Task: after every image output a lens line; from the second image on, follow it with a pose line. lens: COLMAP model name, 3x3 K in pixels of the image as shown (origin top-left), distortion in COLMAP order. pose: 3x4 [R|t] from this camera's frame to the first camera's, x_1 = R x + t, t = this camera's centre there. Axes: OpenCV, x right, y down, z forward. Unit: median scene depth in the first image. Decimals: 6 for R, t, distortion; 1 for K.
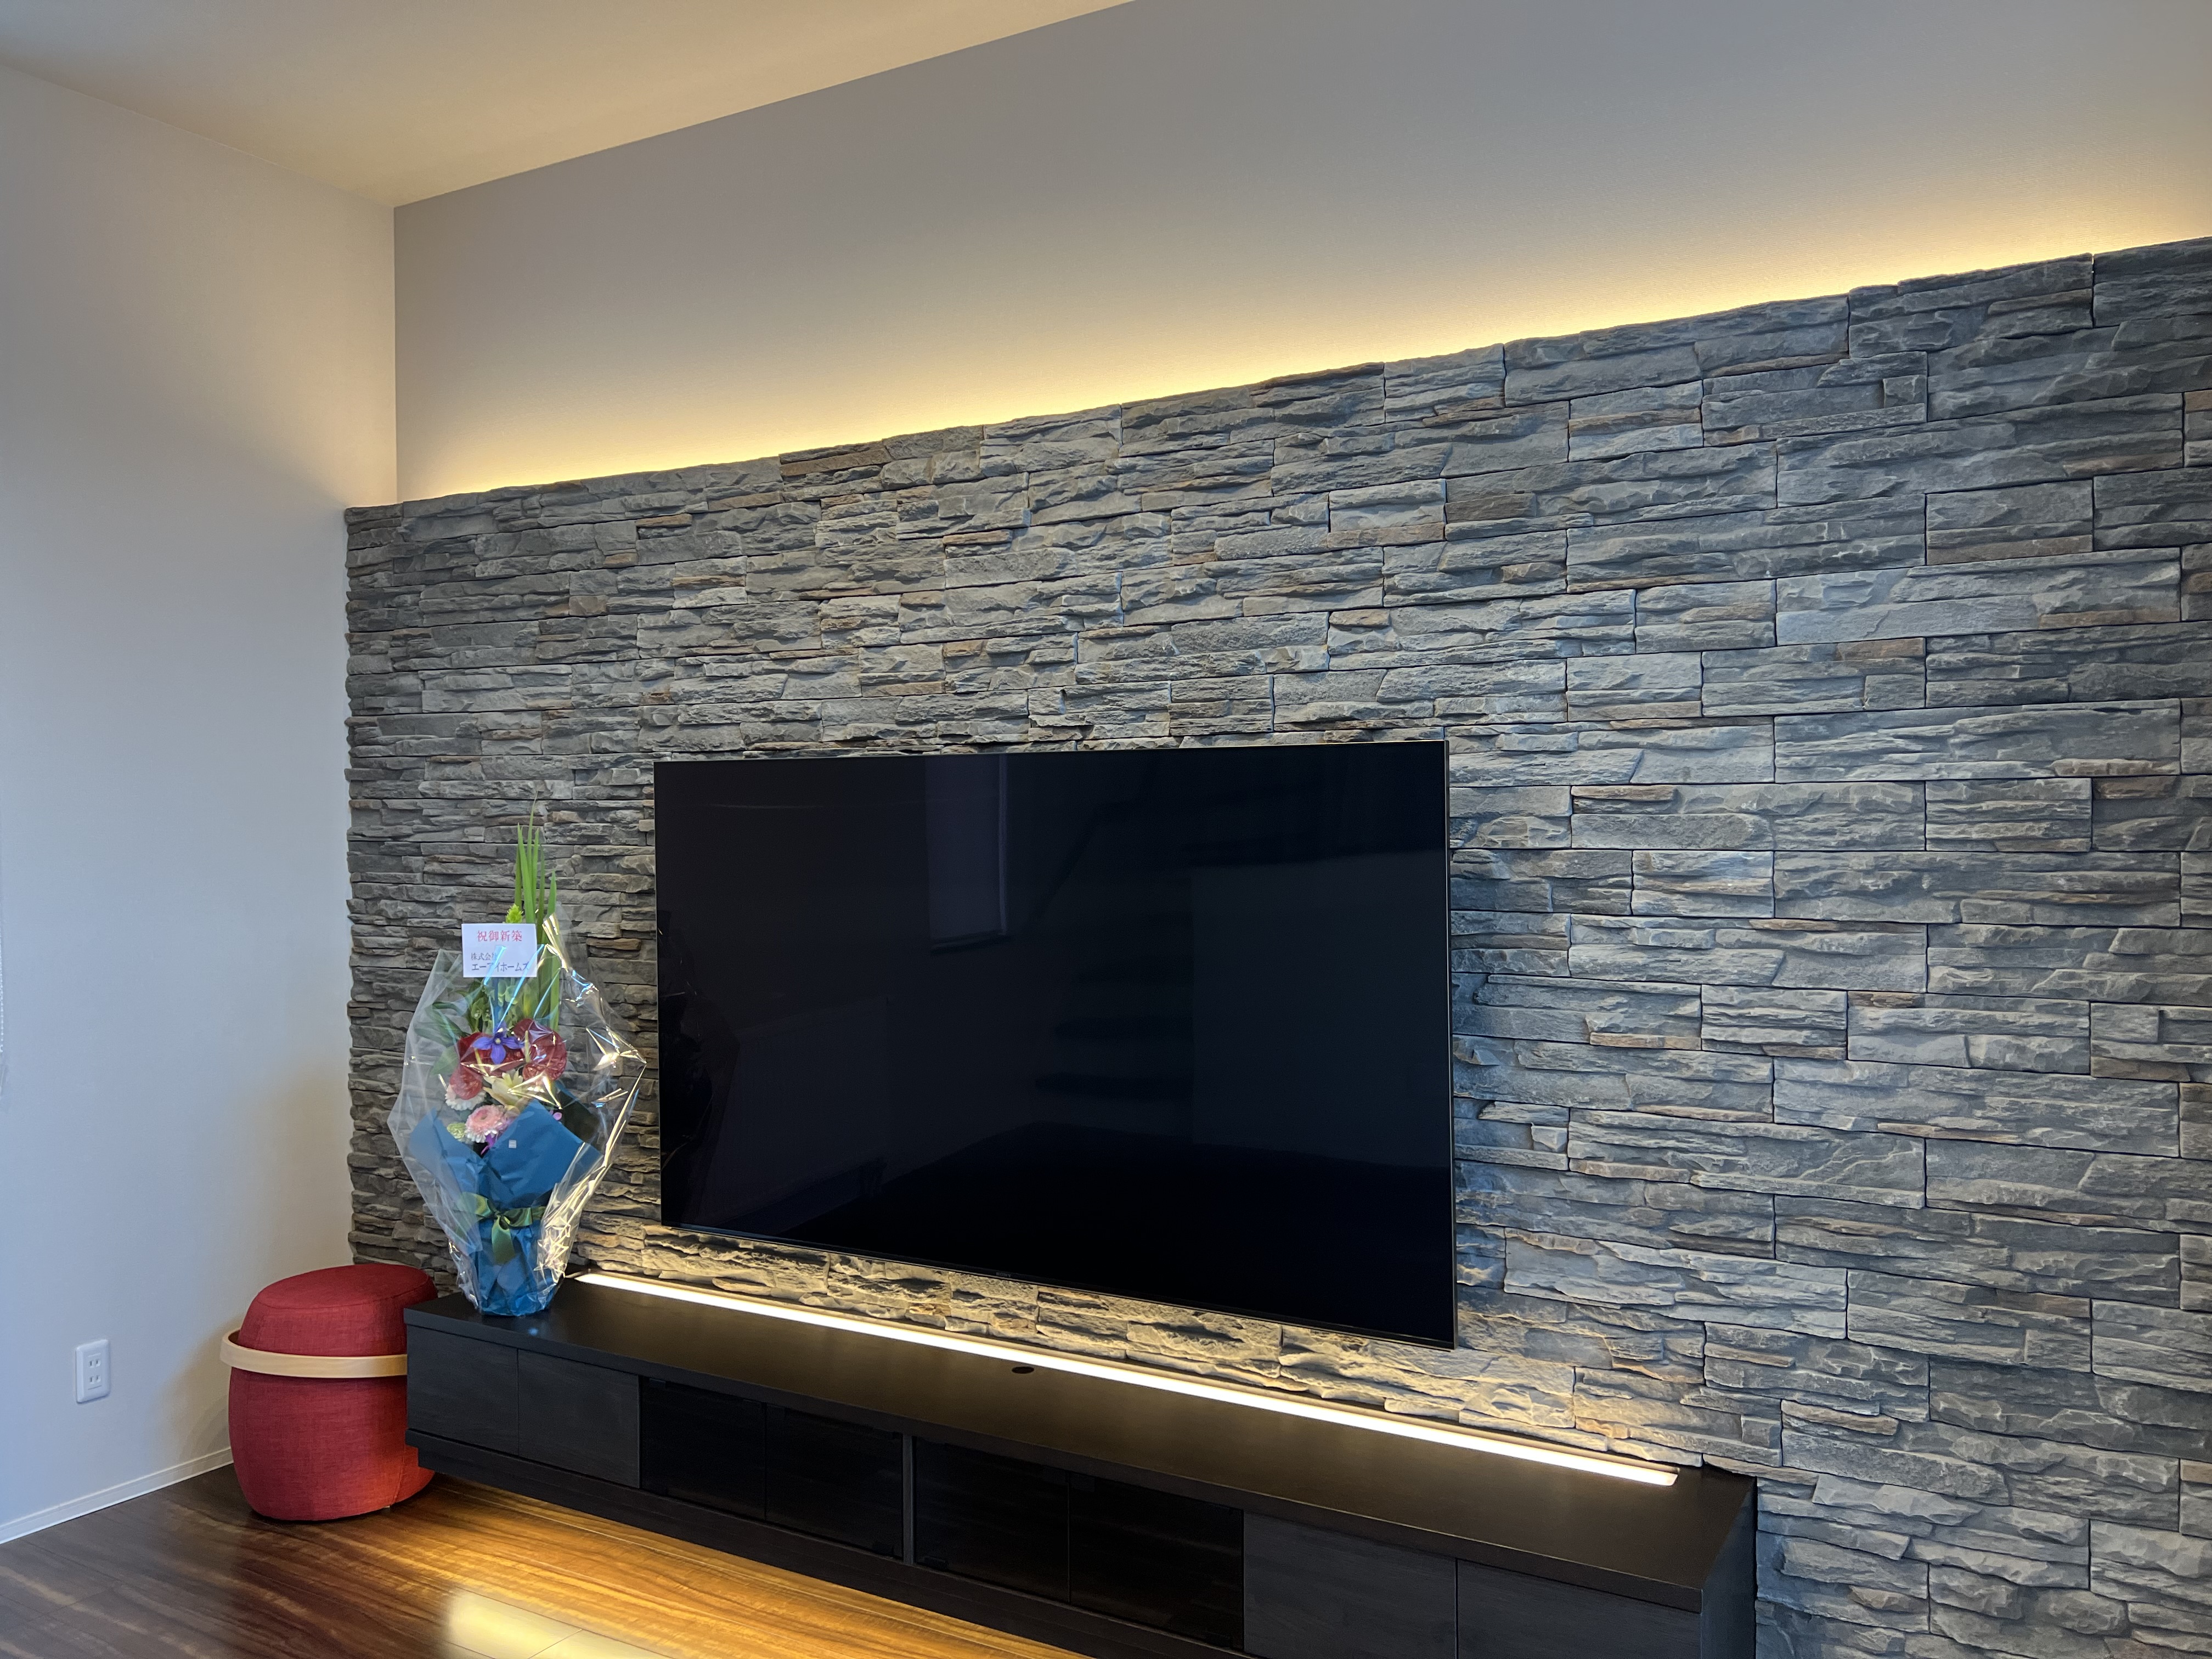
lens RADIAL K [[1700.8, 0, 1107.5], [0, 1700.8, 834.8], [0, 0, 1]] dist [0.040173, -0.037284]
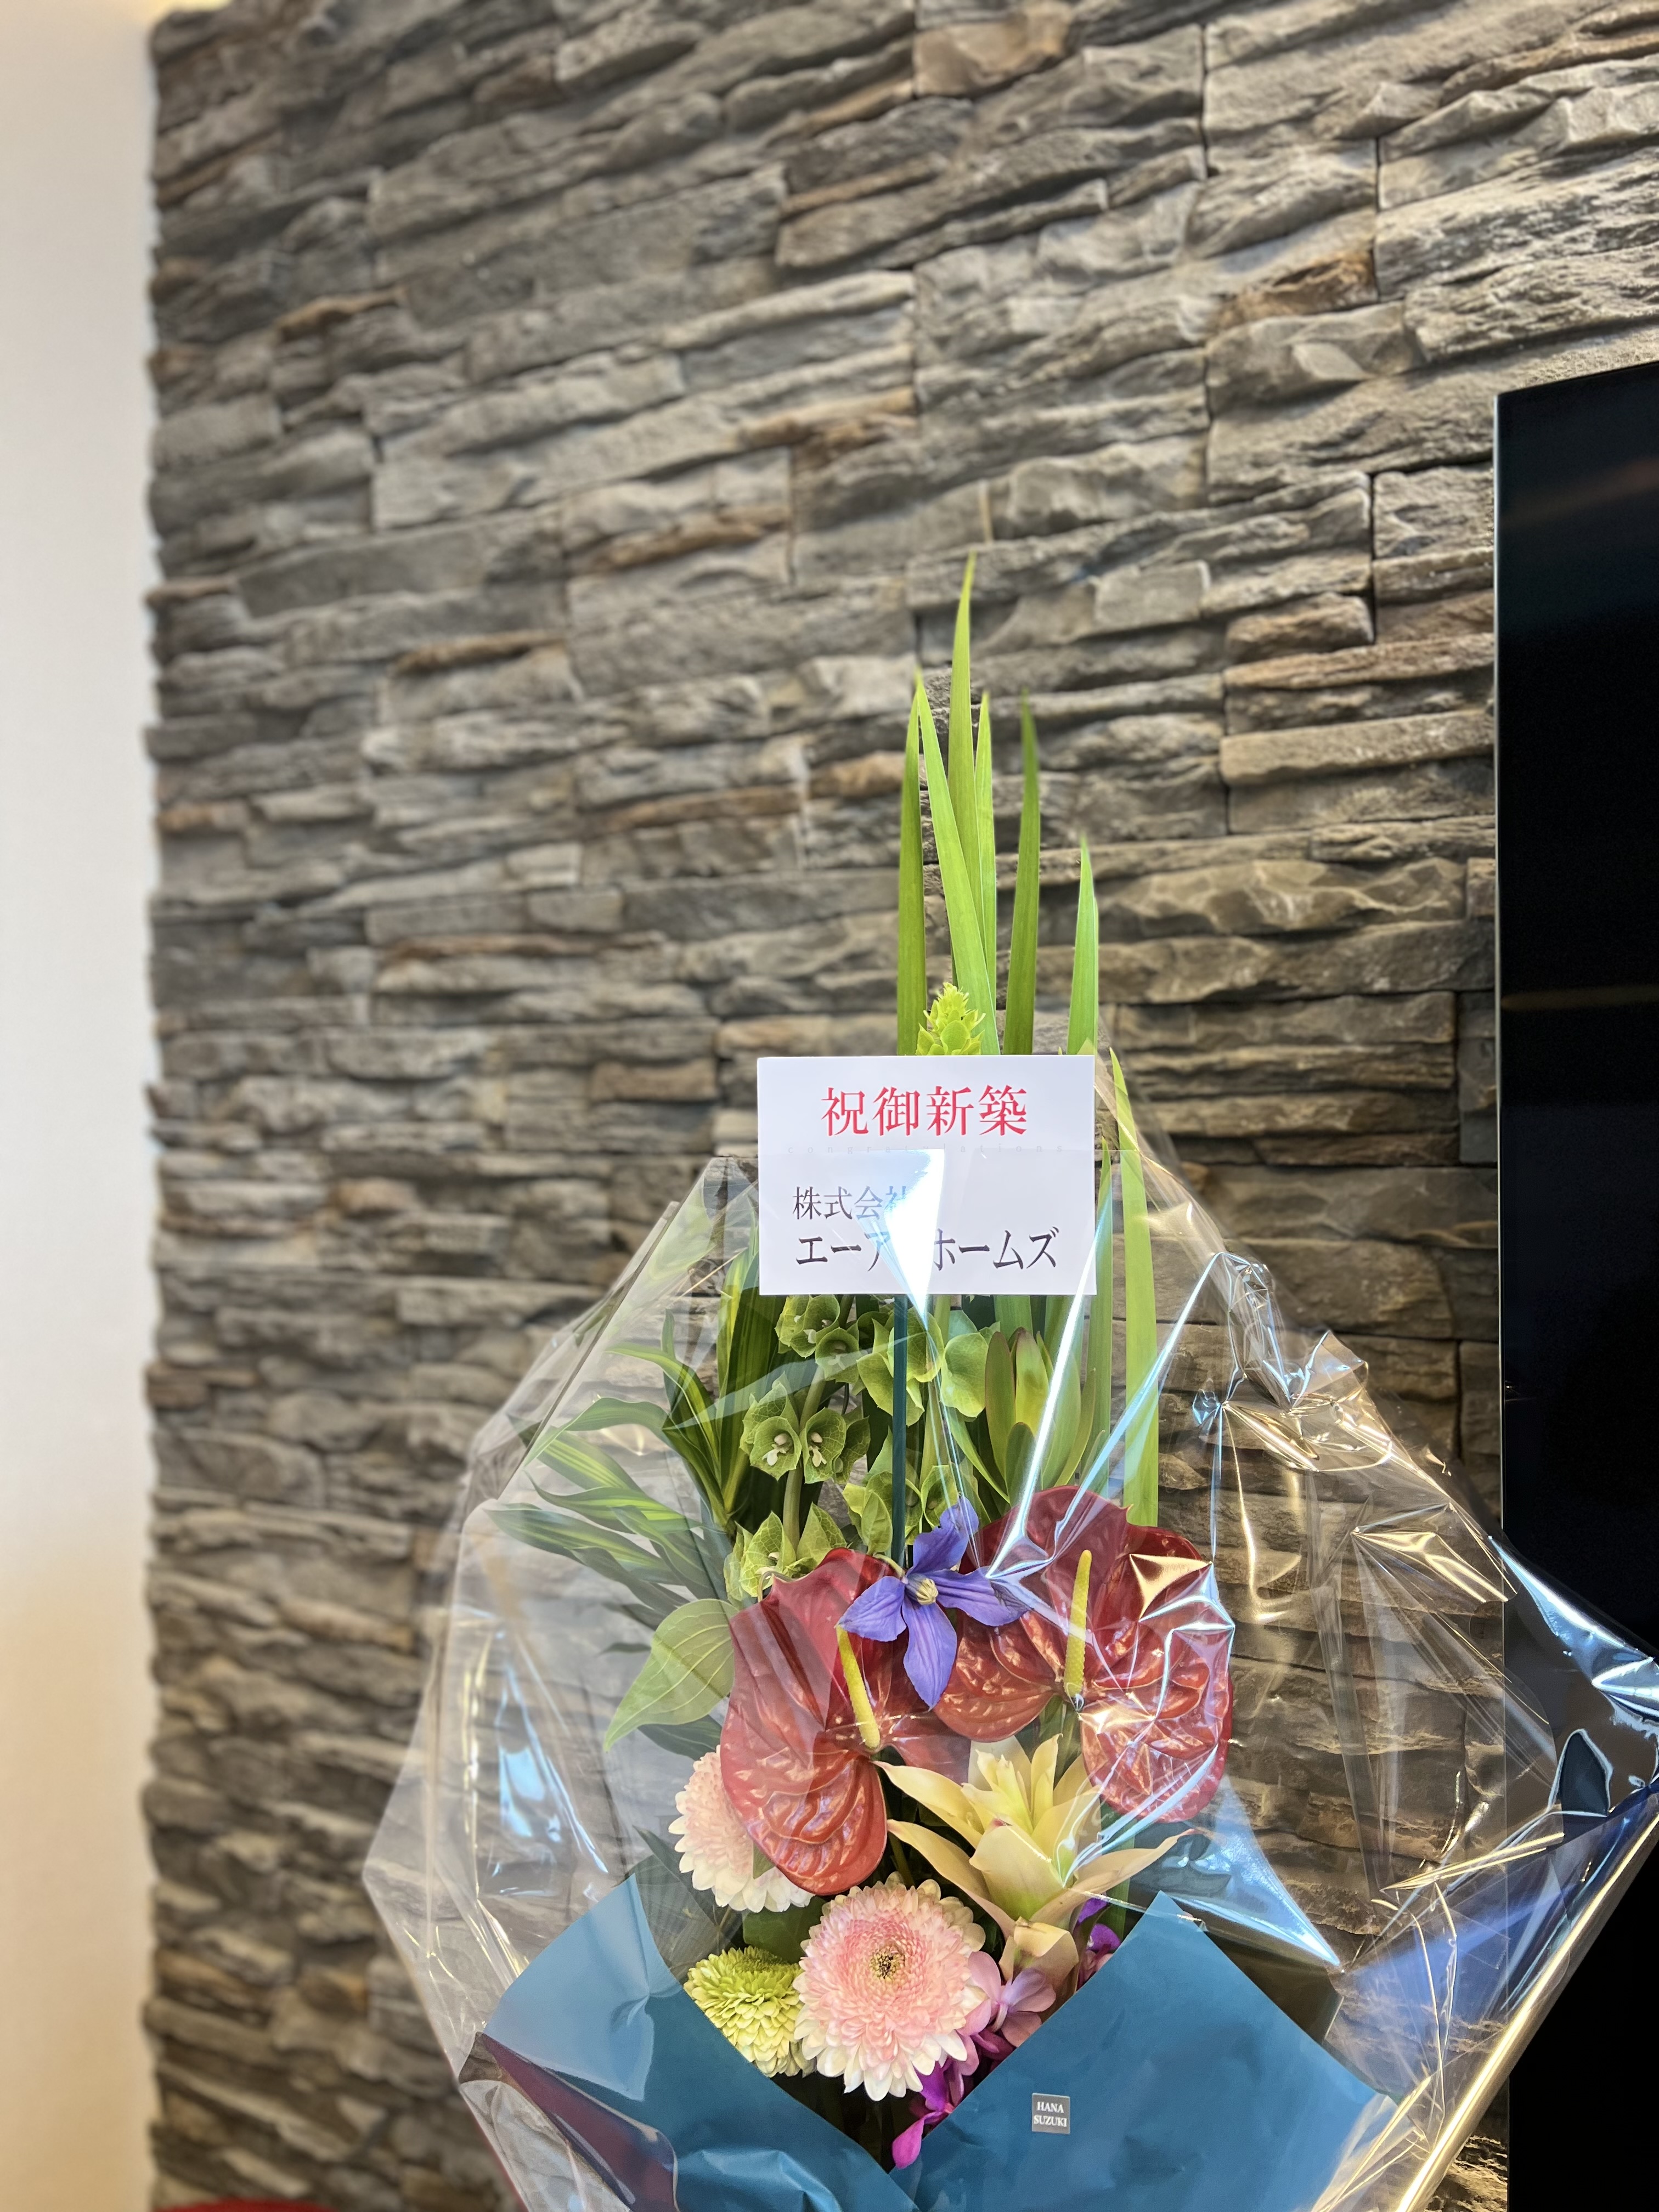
lens RADIAL K [[1700.8, 0, 826.3], [0, 1700.8, 1116.5], [0, 0, 1]] dist [0.040173, -0.037284]
pose [[0.999989, -0.000630, 0.004707, -0.318057], [0.000735, 0.999750, -0.022340, 0.056134], [-0.004692, 0.022343, 0.999739, 0.670739]]
